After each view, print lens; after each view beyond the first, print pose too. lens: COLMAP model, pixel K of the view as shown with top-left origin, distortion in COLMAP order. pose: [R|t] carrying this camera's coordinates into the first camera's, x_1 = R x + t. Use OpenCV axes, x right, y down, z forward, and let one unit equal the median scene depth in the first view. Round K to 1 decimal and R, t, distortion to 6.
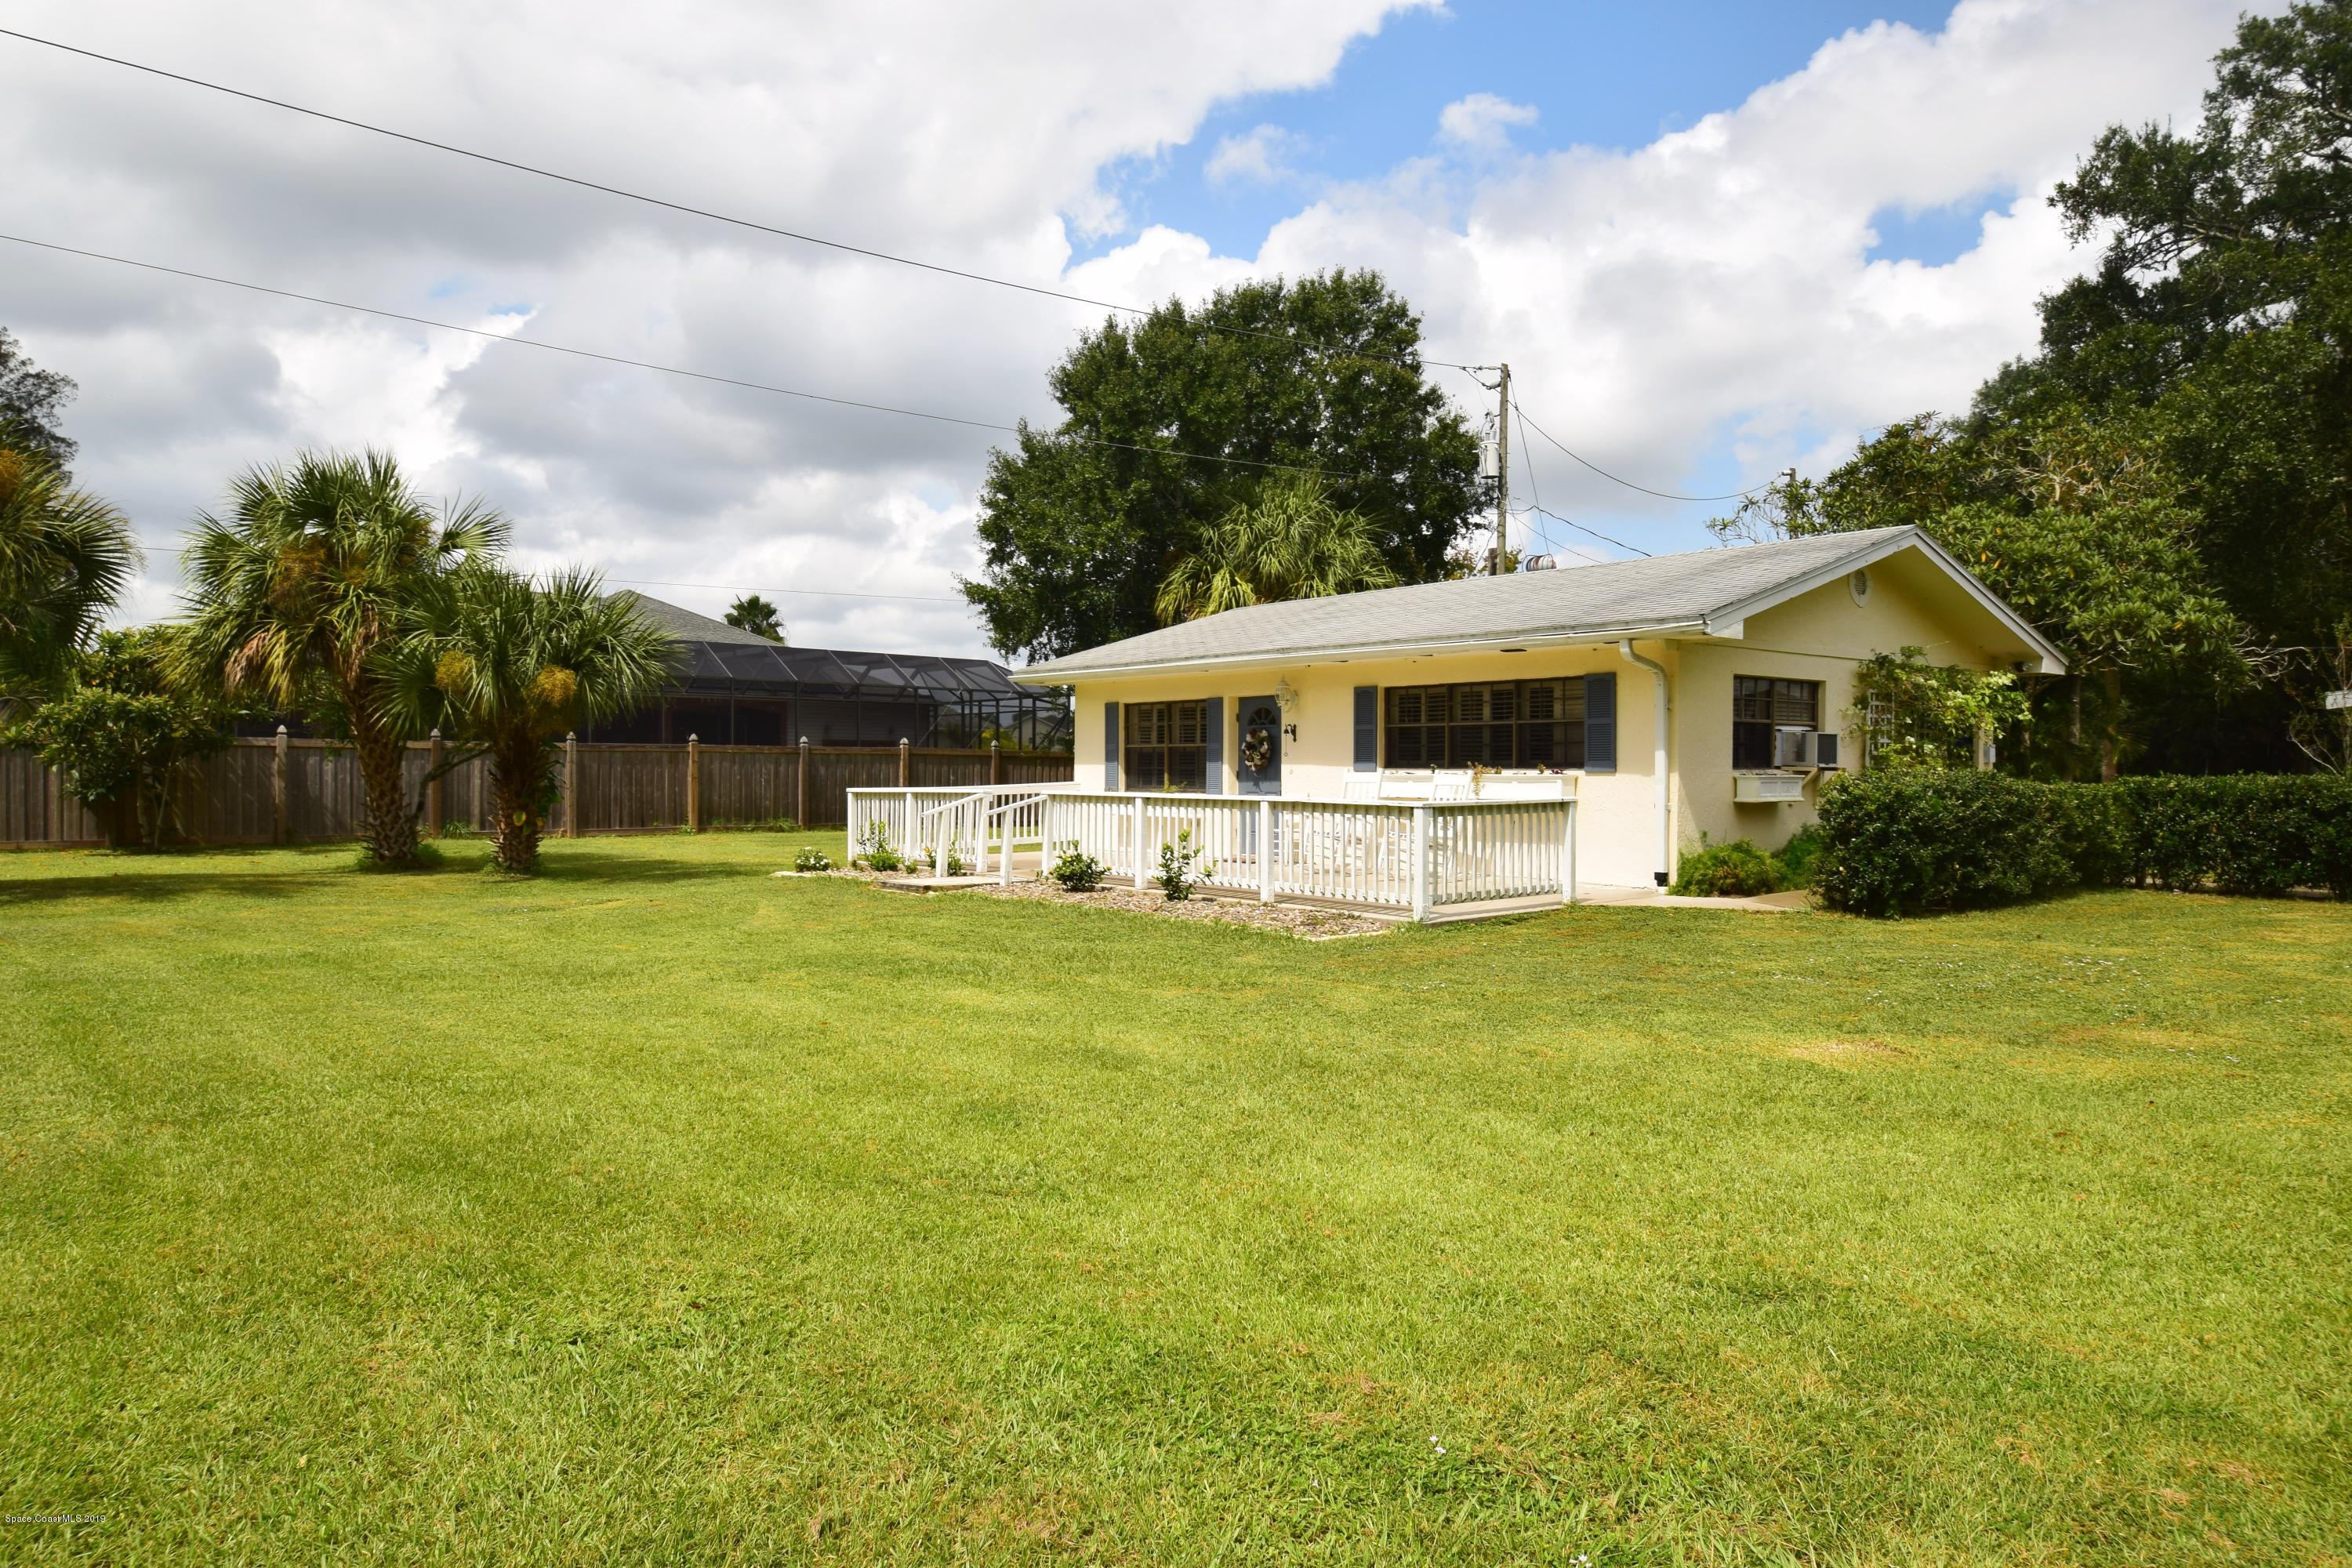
lens RADIAL K [[1496.5, 0, 1161.0], [0, 1496.5, 765.1], [0, 0, 1]] dist [-0.034734, -0.000900]
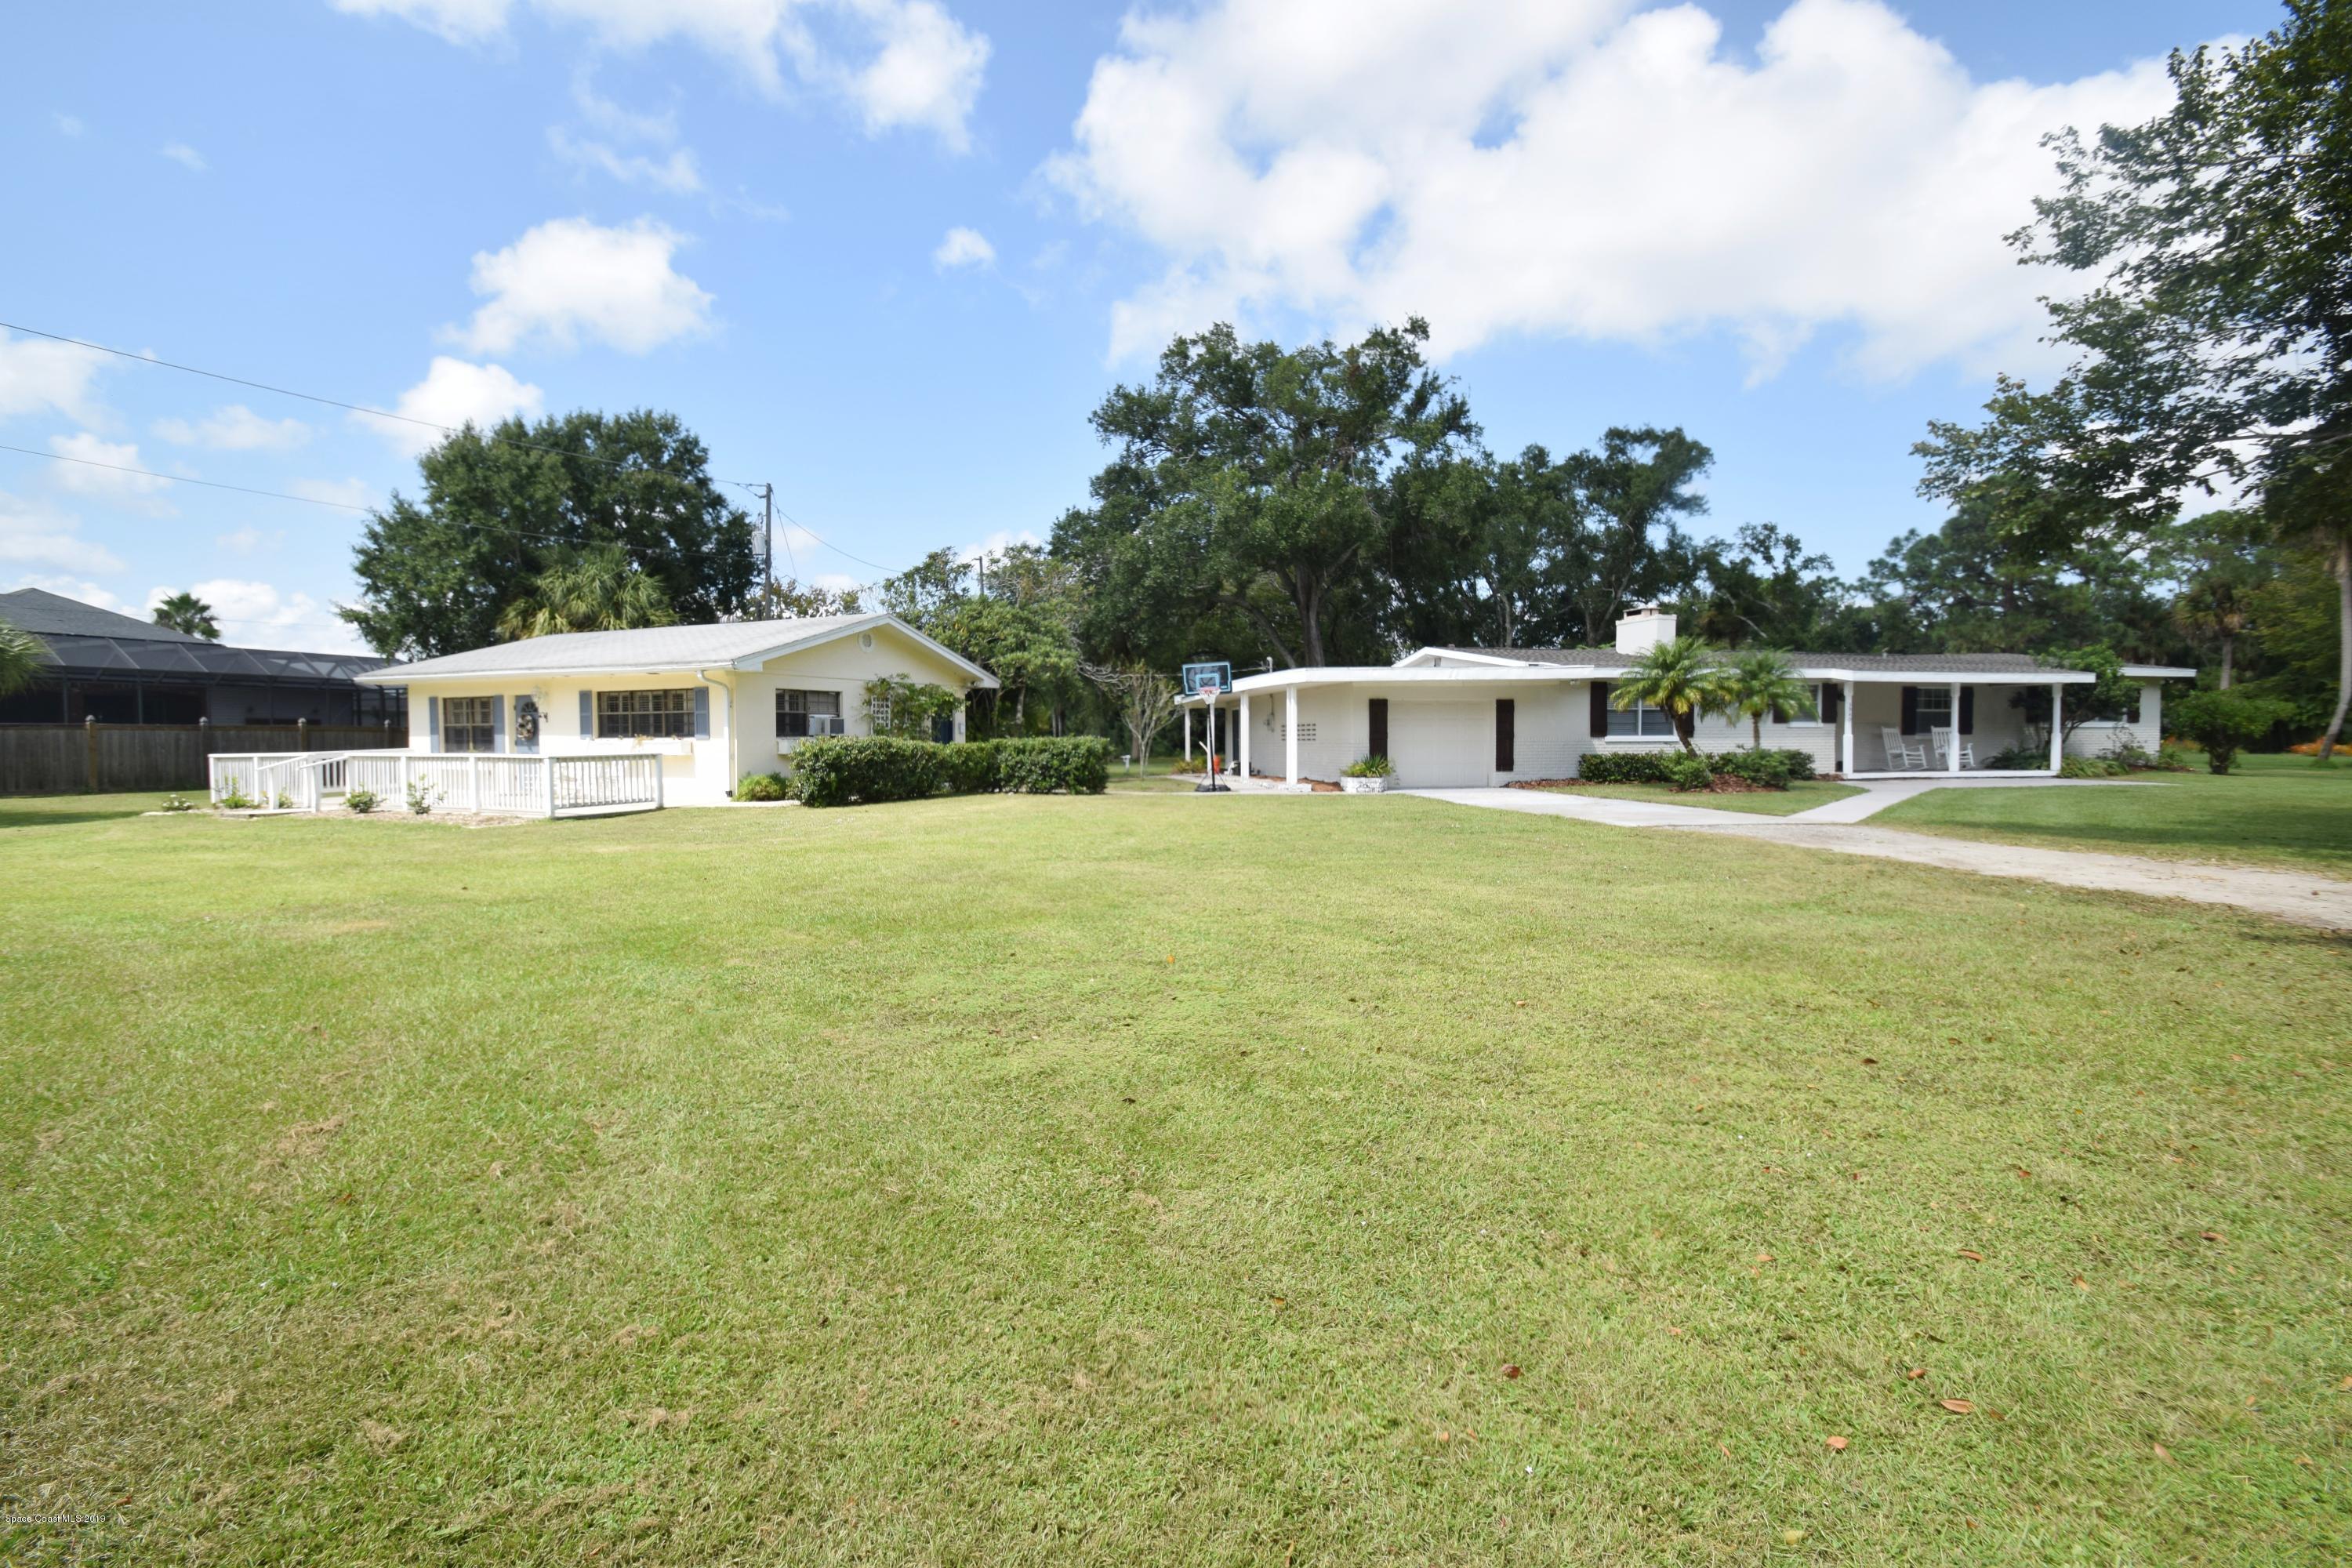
lens RADIAL K [[1016.2, 0, 1176.0], [0, 1016.2, 798.0], [0, 0, 1]] dist [-0.012040, -0.000201]
pose [[0.881601, -0.035864, 0.470630, 0.123704], [0.005563, 0.997829, 0.065619, -0.001141], [-0.471962, -0.055232, 0.879887, -0.244506]]
